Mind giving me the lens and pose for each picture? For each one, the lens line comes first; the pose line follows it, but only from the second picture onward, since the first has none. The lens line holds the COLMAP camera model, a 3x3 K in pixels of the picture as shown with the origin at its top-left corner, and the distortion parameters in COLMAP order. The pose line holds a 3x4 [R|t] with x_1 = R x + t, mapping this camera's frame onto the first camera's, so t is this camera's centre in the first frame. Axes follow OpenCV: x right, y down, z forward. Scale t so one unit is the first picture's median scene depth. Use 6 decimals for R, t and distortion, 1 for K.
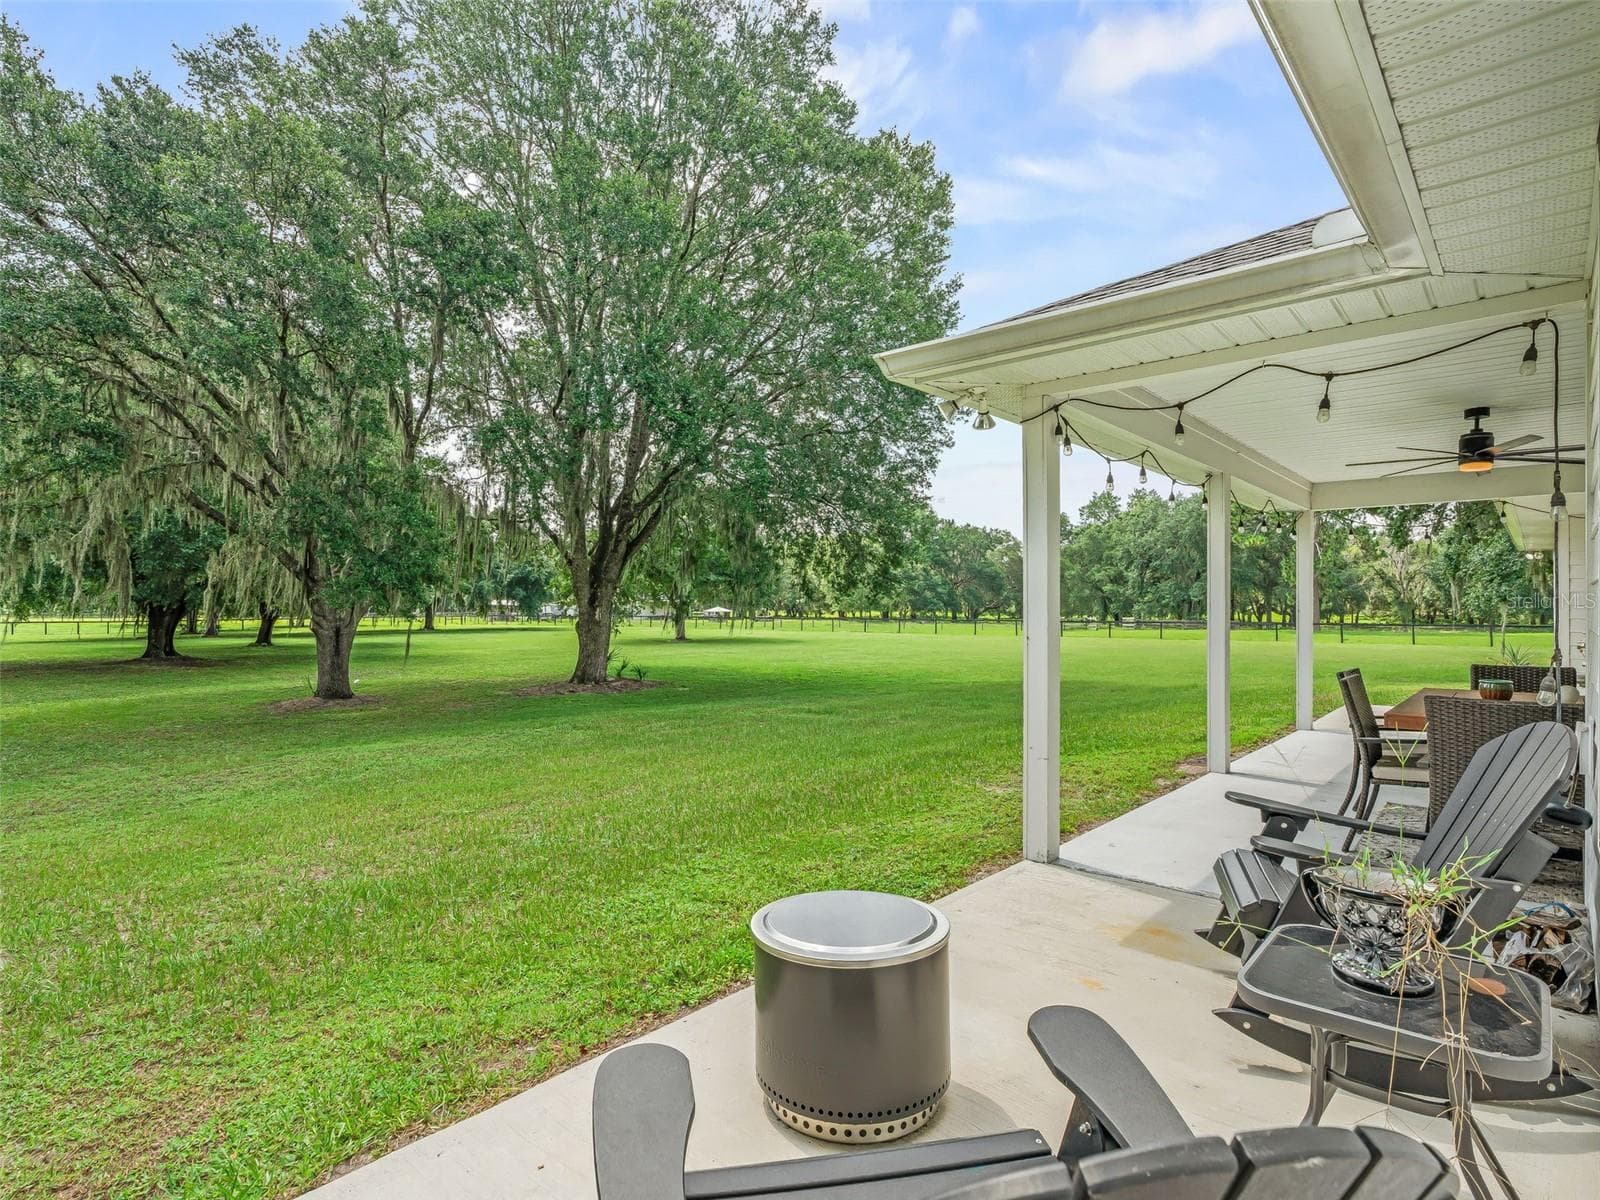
lens RADIAL K [[816.5, 0, 800.0], [0, 816.5, 600.0], [0, 0, 1]] dist [0.002701, 0.000725]
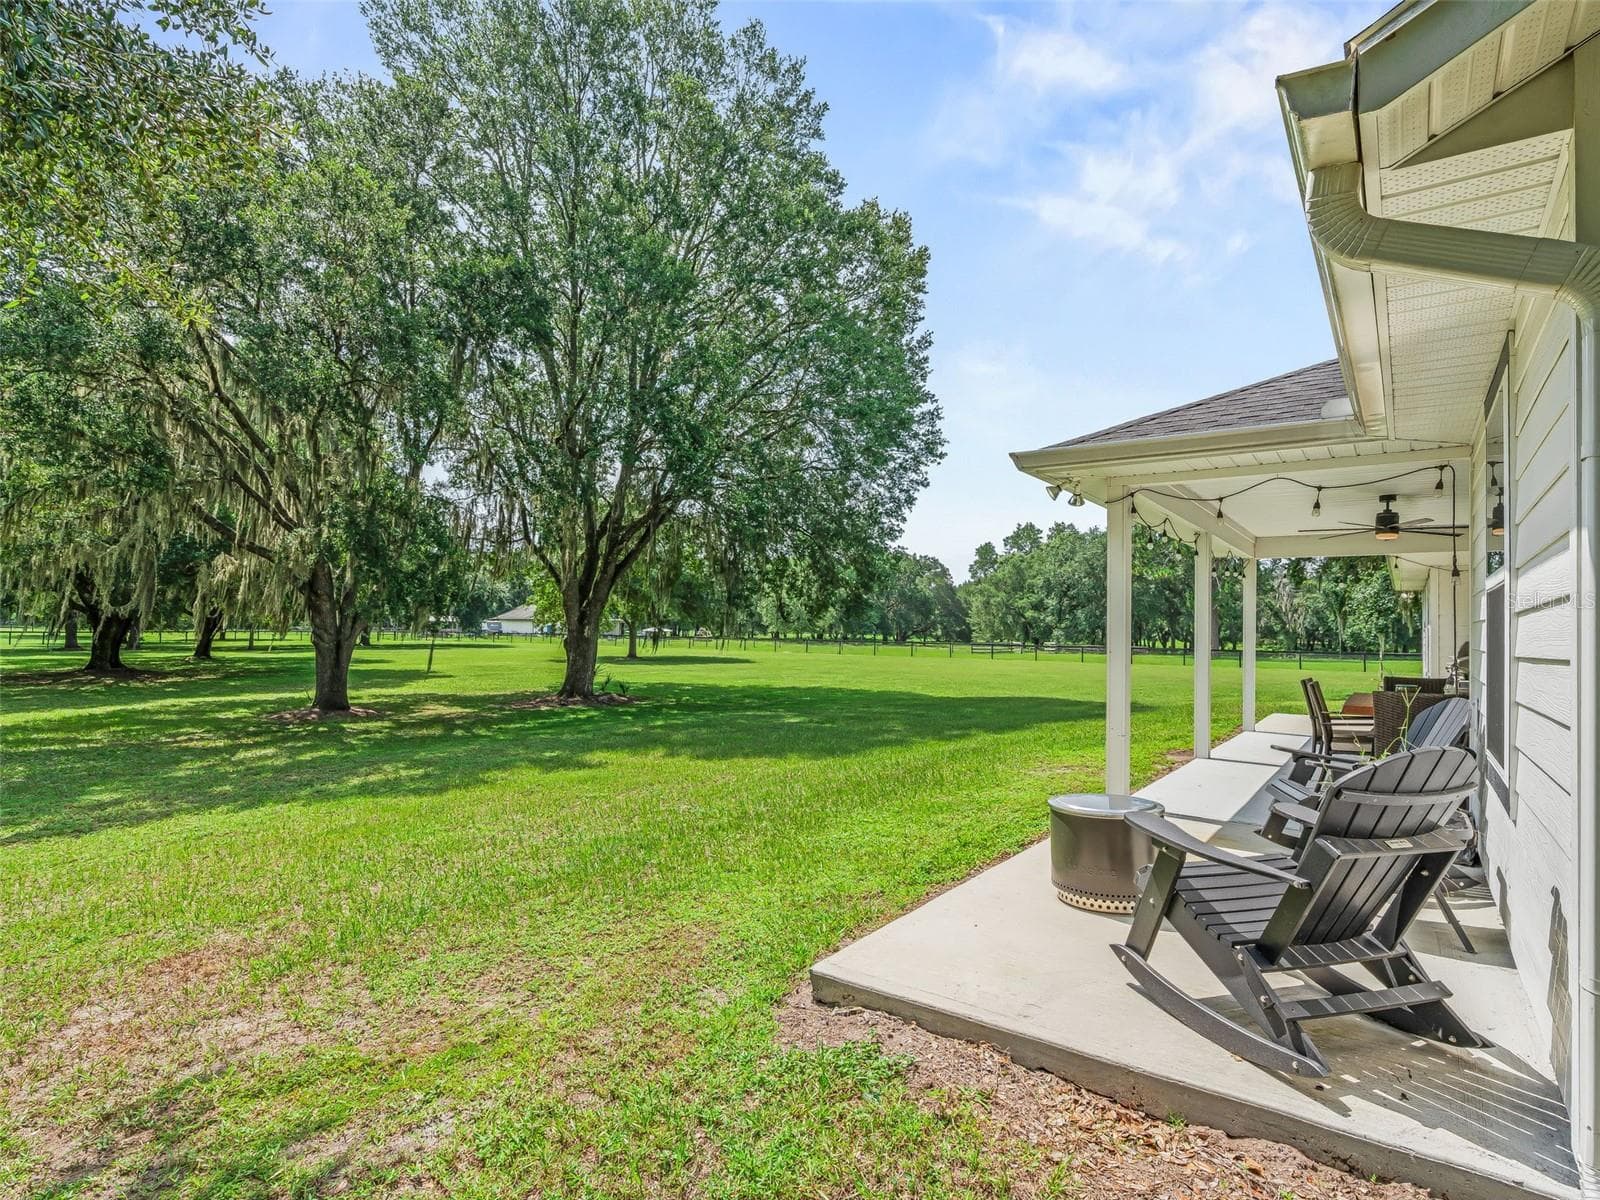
lens RADIAL K [[816.5, 0, 800.0], [0, 816.5, 600.0], [0, 0, 1]] dist [0.002701, 0.000725]
pose [[0.994408, 0.019018, 0.103880, -0.079562], [-0.016317, 0.999508, -0.026794, 0.000321], [-0.104338, 0.024949, 0.994229, -0.071894]]
